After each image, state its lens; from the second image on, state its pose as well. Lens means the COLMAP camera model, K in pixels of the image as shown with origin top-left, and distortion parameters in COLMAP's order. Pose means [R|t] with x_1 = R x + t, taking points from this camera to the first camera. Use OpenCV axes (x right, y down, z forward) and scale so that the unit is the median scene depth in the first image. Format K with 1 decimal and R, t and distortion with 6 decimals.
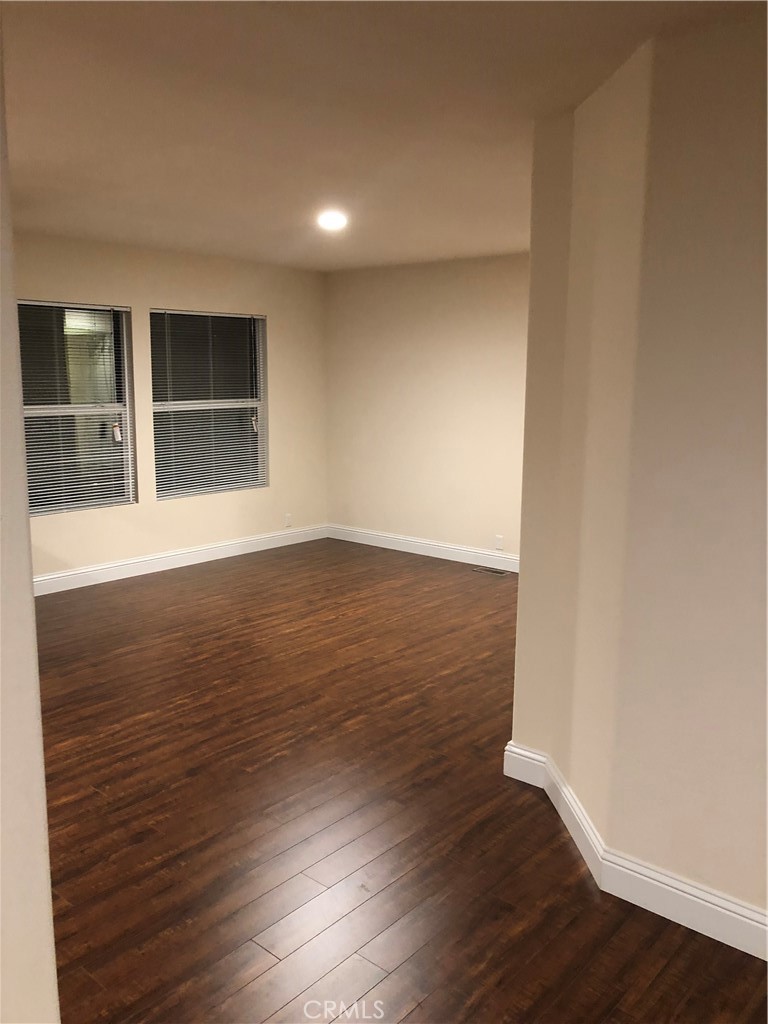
lens RADIAL K [[837.3, 0, 397.9], [0, 837.3, 508.2], [0, 0, 1]] dist [0.027706, -0.026461]
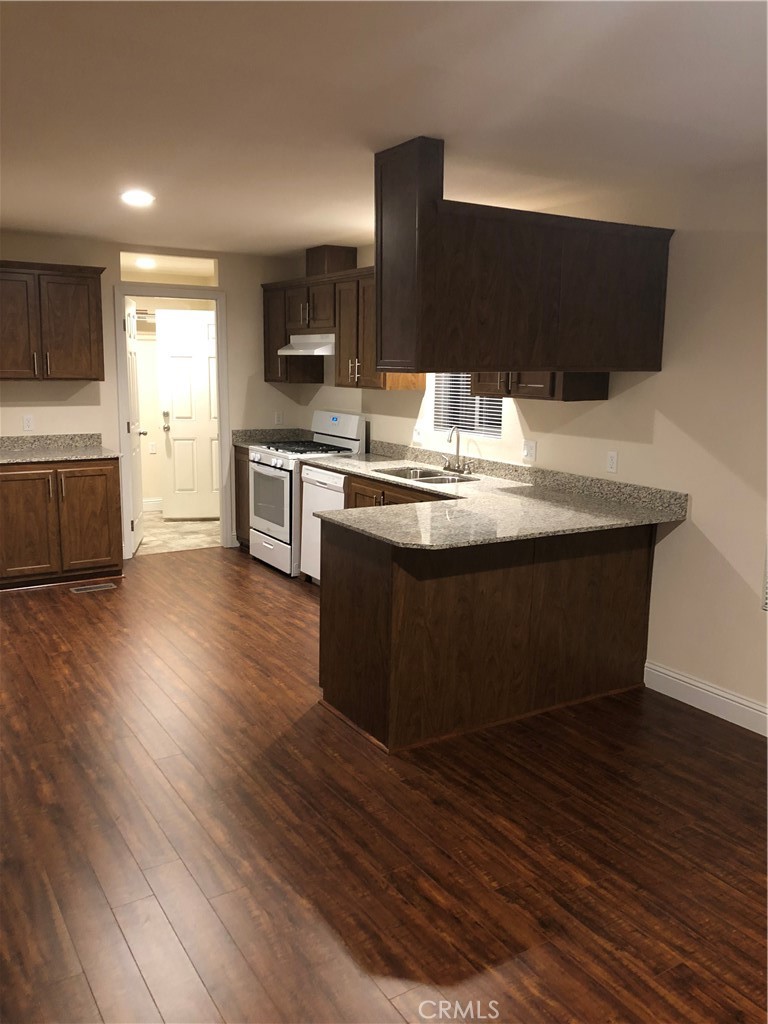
lens RADIAL K [[837.3, 0, 386.4], [0, 837.3, 505.0], [0, 0, 1]] dist [0.027706, -0.026461]
pose [[-0.312450, 0.135669, -0.940196, 0.233548], [-0.171989, 0.965312, 0.196450, -0.154454], [0.934235, 0.223084, -0.278278, 0.971864]]
